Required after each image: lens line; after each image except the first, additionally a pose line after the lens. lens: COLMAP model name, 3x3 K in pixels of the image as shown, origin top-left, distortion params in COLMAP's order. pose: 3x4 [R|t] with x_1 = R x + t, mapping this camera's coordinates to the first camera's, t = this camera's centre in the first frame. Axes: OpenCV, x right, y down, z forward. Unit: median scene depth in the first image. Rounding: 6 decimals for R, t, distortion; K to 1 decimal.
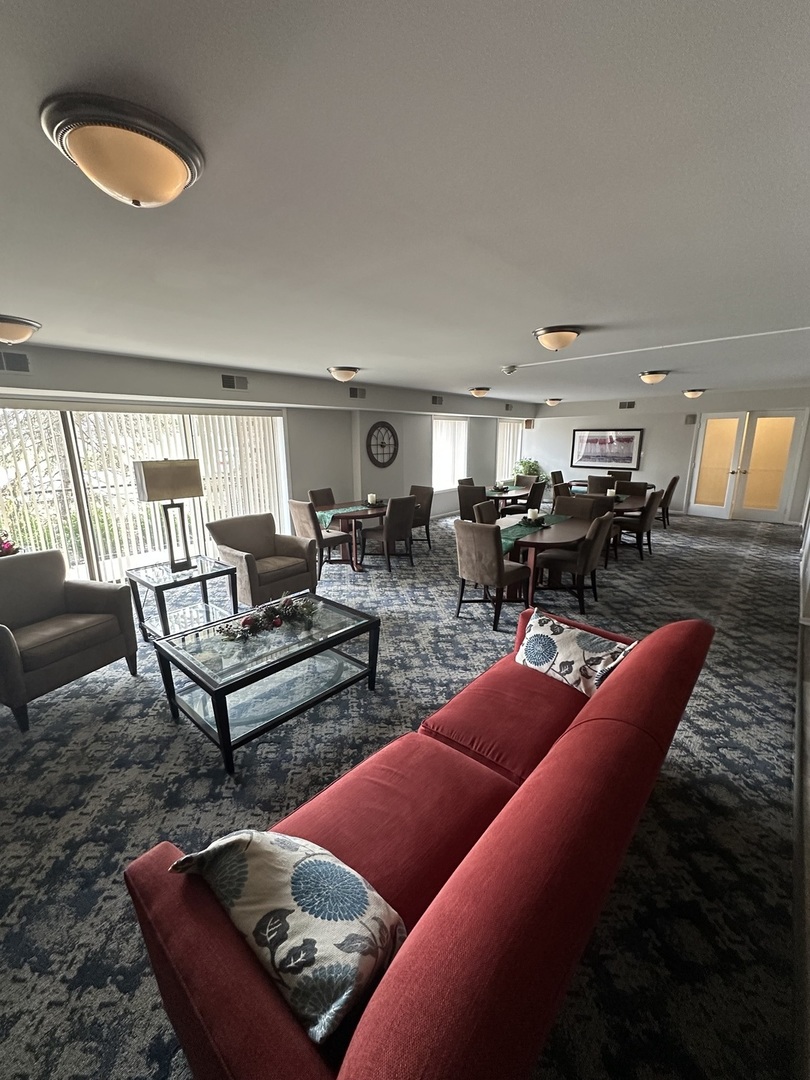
lens RADIAL K [[425.5, 0, 405.0], [0, 425.5, 540.0], [0, 0, 1]] dist [0.000746, 0.000185]
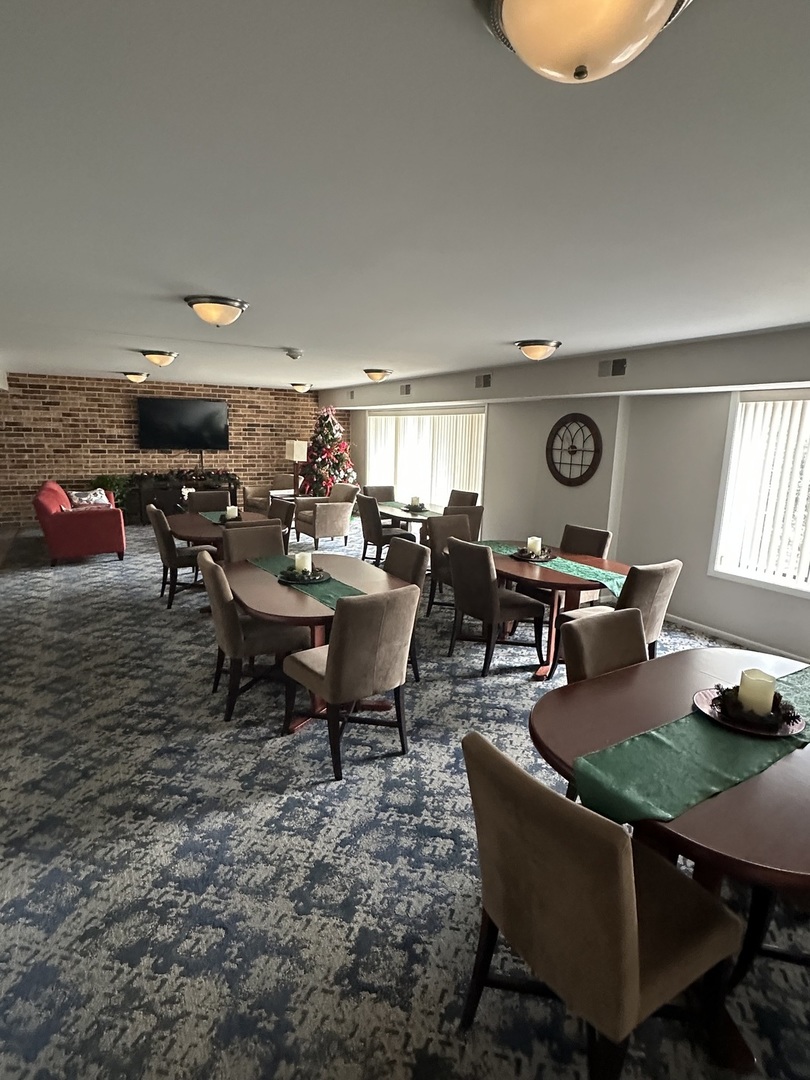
lens RADIAL K [[562.7, 0, 405.0], [0, 562.7, 540.0], [0, 0, 1]] dist [0.001709, 0.000161]
pose [[-0.323225, 0.185578, -0.927947, 0.842971], [-0.242234, 0.931688, 0.270702, -0.271674], [0.914794, 0.312278, -0.256192, 1.053558]]
